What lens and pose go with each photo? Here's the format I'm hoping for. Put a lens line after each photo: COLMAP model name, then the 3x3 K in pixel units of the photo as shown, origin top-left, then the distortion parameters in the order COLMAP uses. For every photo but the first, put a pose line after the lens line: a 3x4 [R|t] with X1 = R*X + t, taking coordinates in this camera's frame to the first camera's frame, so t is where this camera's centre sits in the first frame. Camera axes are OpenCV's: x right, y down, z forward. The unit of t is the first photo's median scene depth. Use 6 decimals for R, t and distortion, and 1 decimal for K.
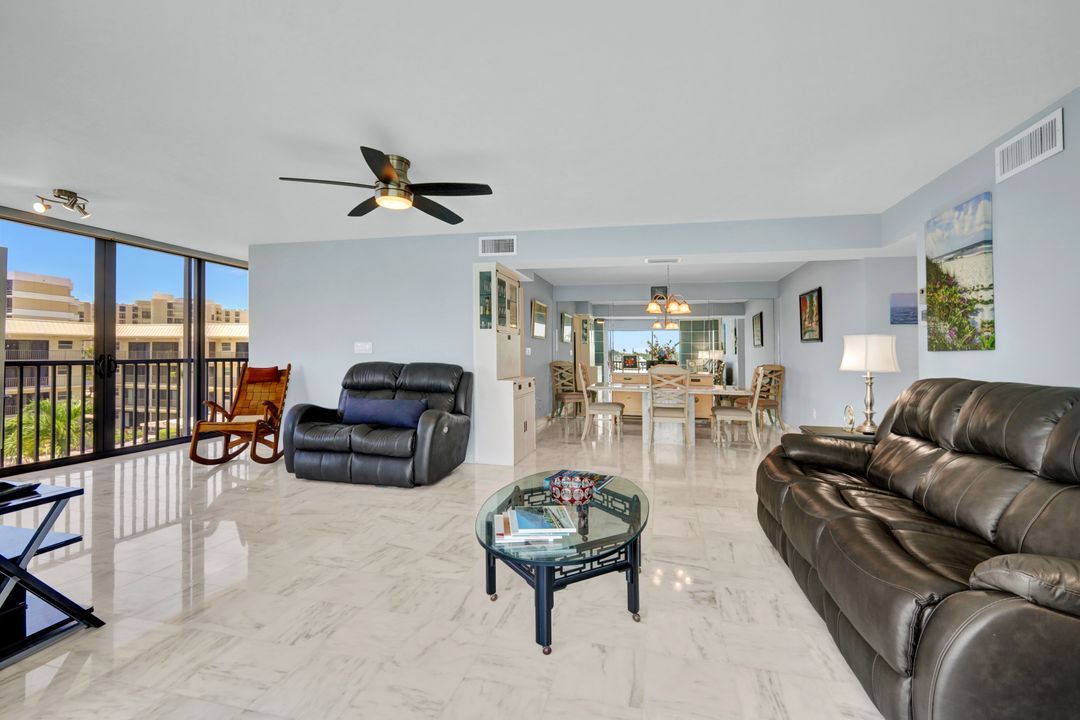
lens RADIAL K [[455.5, 0, 540.0], [0, 455.5, 360.0], [0, 0, 1]] dist [-0.002256, -0.000039]
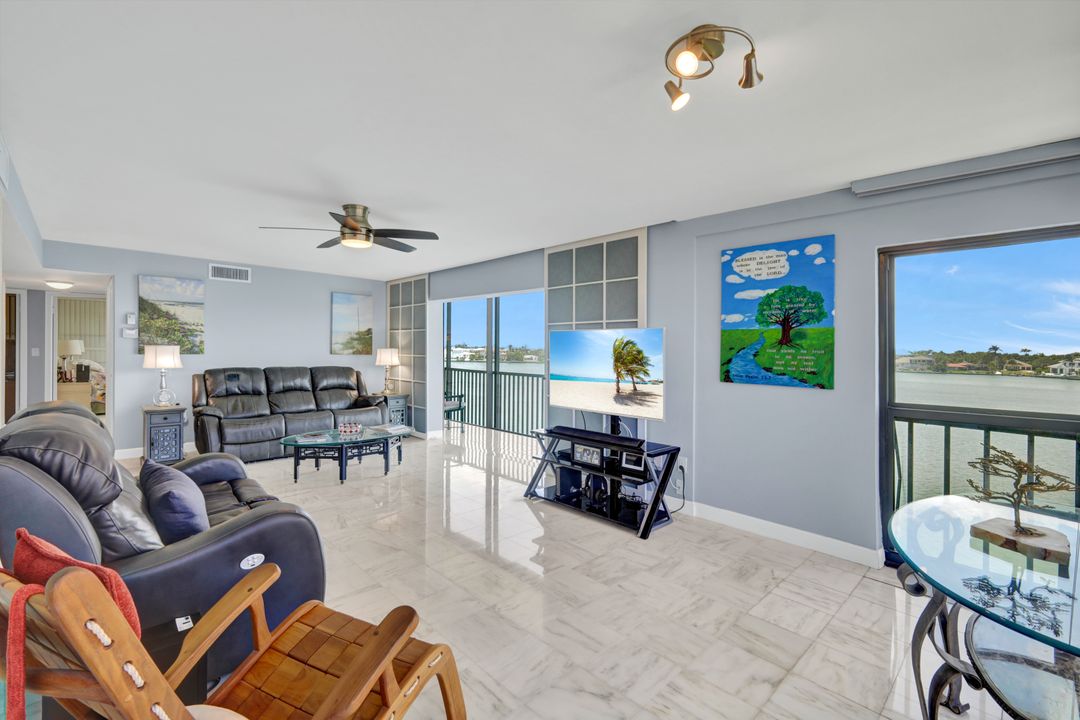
lens RADIAL K [[481.1, 0, 540.8], [0, 481.1, 347.1], [0, 0, 1]] dist [0.001677, 0.000140]
pose [[-0.835697, -0.021089, 0.548785, -1.385771], [-0.015038, 0.999766, 0.015518, -0.099065], [-0.548984, 0.004716, -0.835819, 1.753246]]
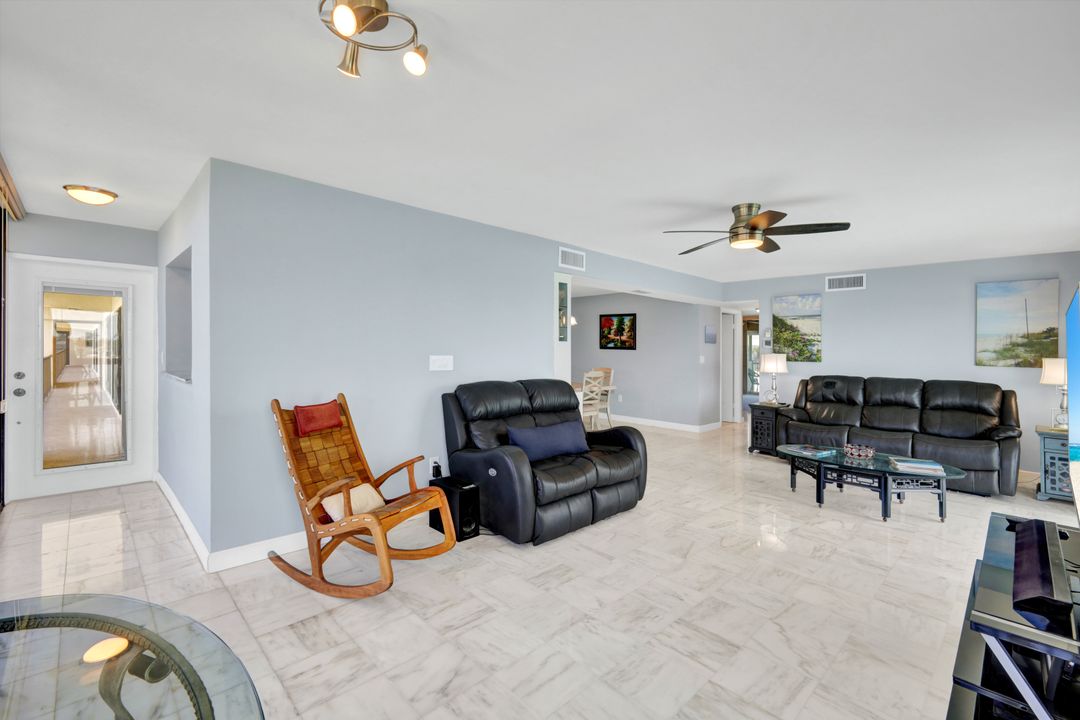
lens RADIAL K [[465.9, 0, 538.0], [0, 465.9, 351.4], [0, 0, 1]] dist [0.001970, 0.000183]
pose [[0.549419, -0.006366, 0.835523, -1.555009], [0.005274, 0.999977, 0.004151, -0.080494], [-0.835531, 0.002126, 0.549440, 0.774310]]
